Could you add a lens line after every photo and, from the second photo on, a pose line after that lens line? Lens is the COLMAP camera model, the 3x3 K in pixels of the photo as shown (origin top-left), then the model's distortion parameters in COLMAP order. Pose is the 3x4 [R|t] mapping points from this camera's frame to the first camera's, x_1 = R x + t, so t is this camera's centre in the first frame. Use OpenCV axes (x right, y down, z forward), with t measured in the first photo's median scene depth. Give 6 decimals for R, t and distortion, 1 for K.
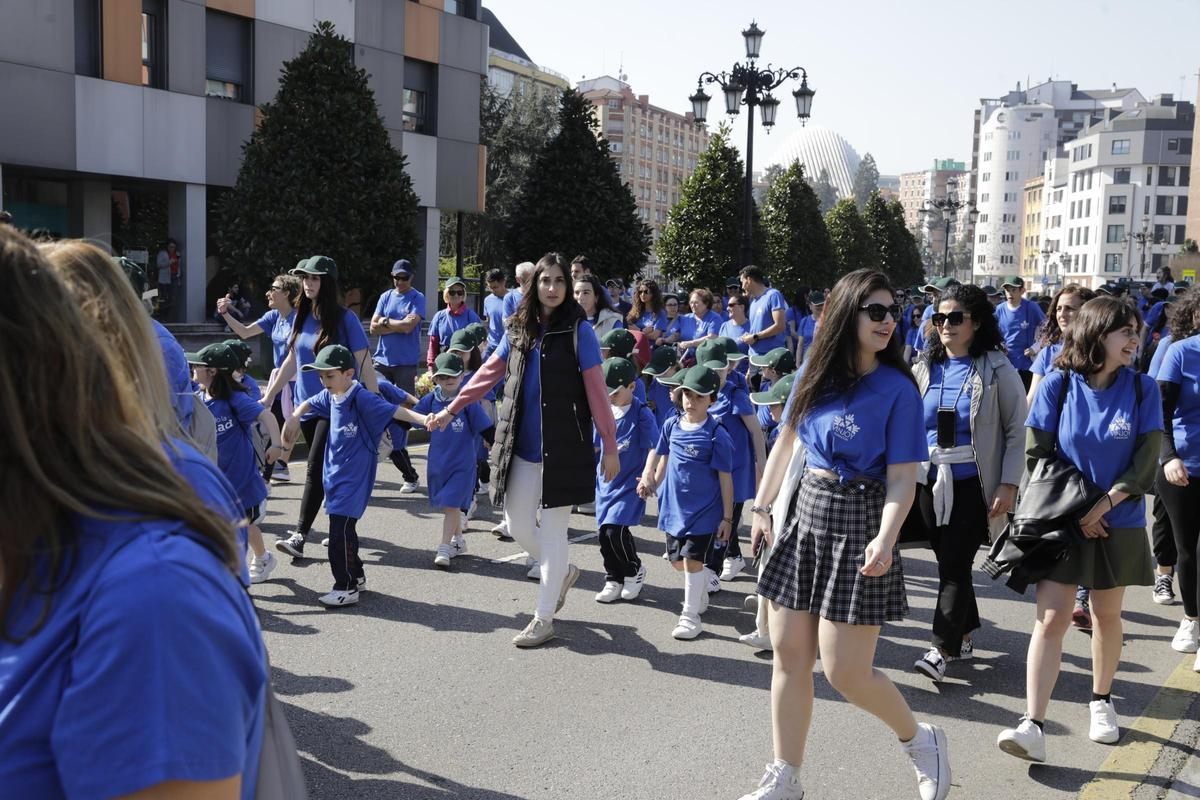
lens RADIAL K [[1425.7, 0, 591.2], [0, 1425.7, 399.7], [0, 0, 1]] dist [0.077230, 0.000000]
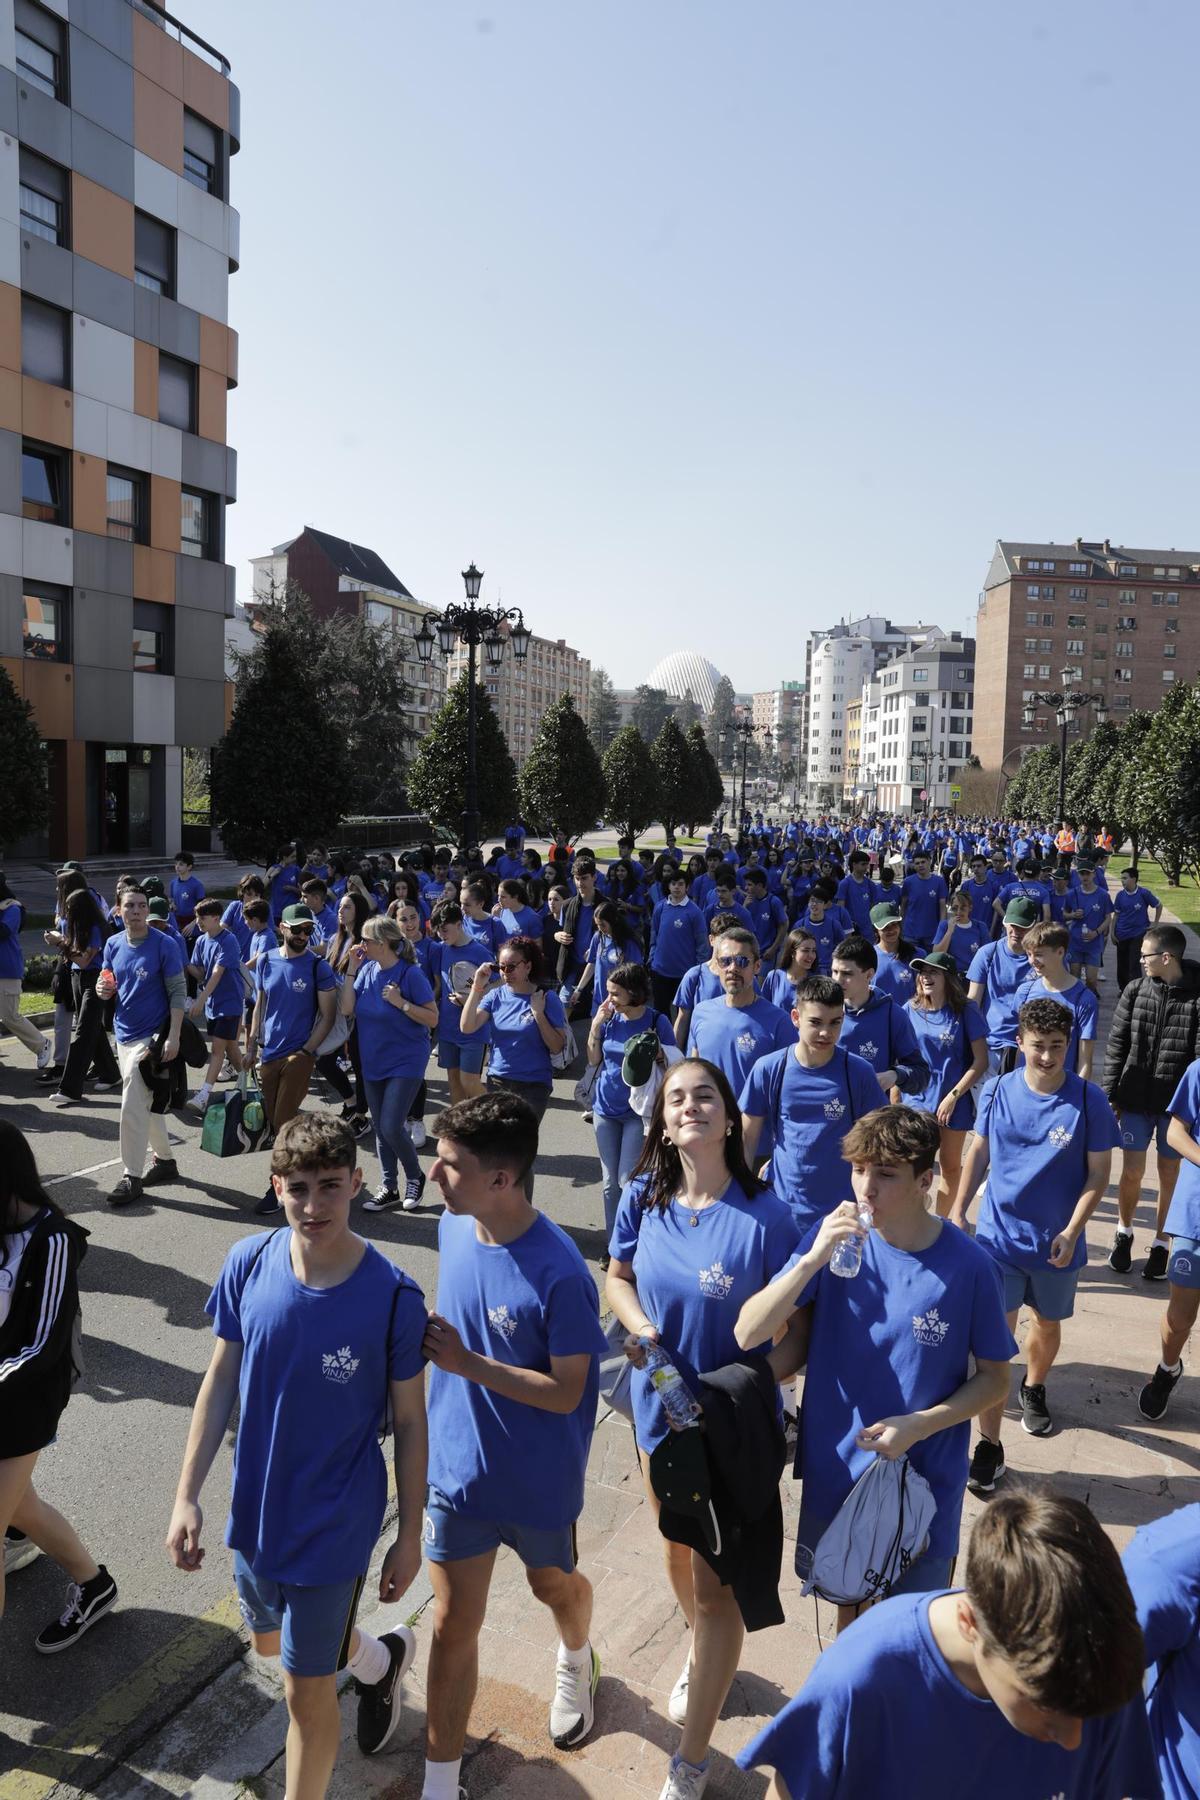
lens RADIAL K [[1234.0, 0, 599.6], [0, 1234.0, 905.3], [0, 0, 1]] dist [-0.104314, 0.088149]
pose [[0.996963, -0.012909, 0.076803, 0.133457], [0.011683, 0.999797, 0.016394, -0.034045], [-0.076999, -0.015447, 0.996911, 0.123129]]
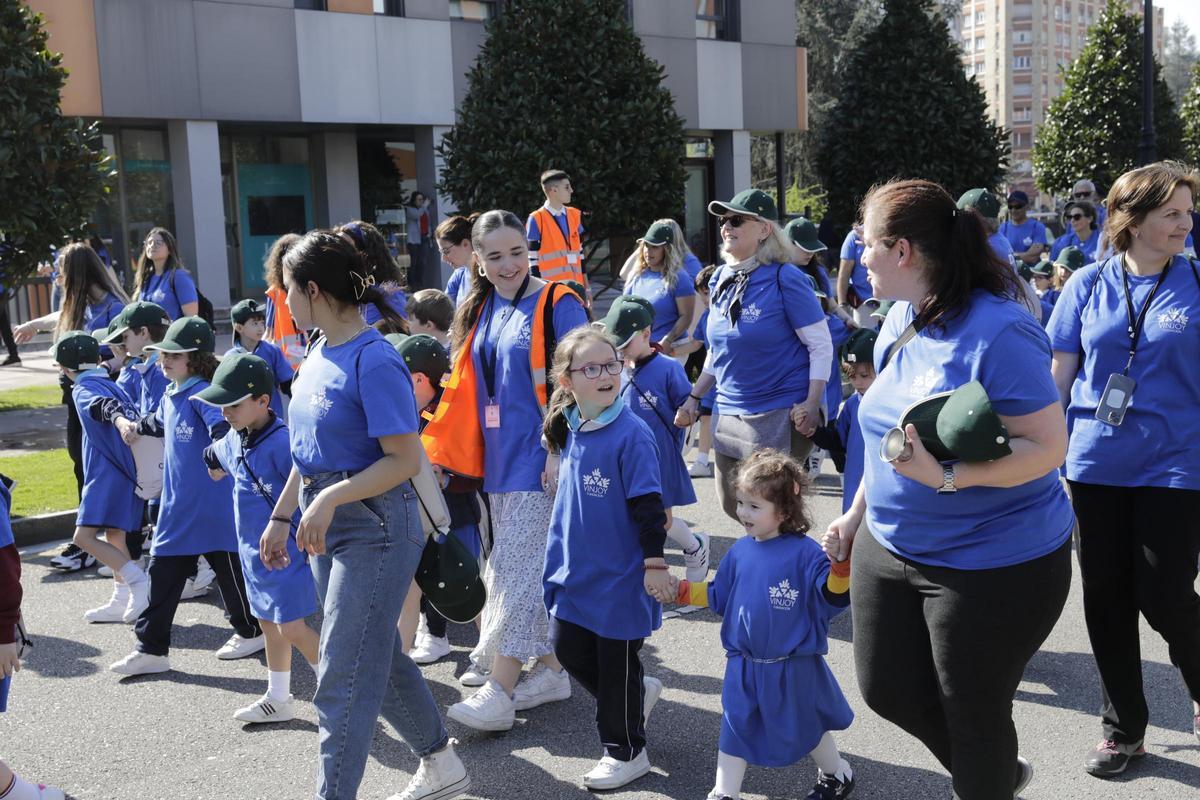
lens RADIAL K [[1633.7, 0, 595.7], [0, 1633.7, 399.7], [0, 0, 1]] dist [0.113787, 0.000000]
pose [[0.967770, -0.041302, -0.248425, 0.038987], [0.048025, 0.998624, 0.021062, -0.004575], [0.247214, -0.032314, 0.968422, 0.071924]]
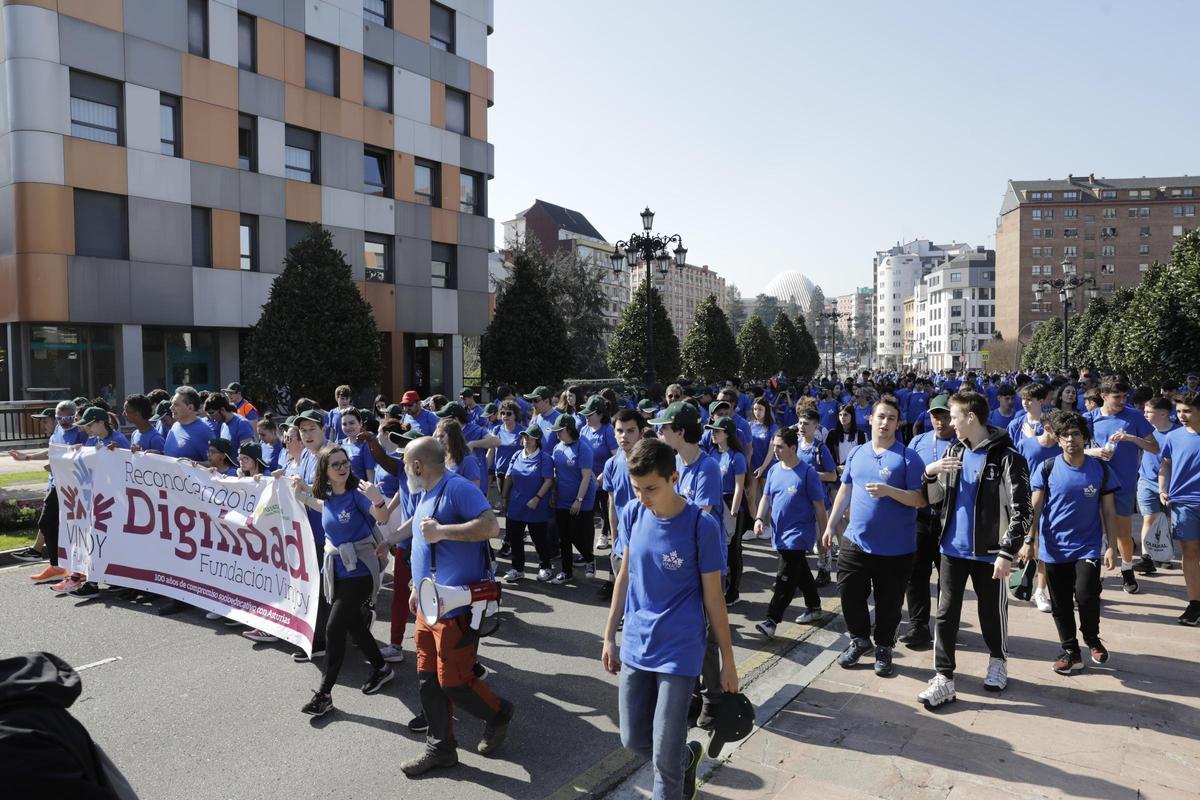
lens RADIAL K [[822.7, 0, 597.2], [0, 822.7, 406.5], [0, 0, 1]] dist [-0.104314, 0.088149]
pose [[0.995559, -0.033355, -0.088033, 0.130125], [0.030434, 0.998948, -0.034316, -0.020460], [0.089084, 0.031485, 0.995526, 0.125801]]
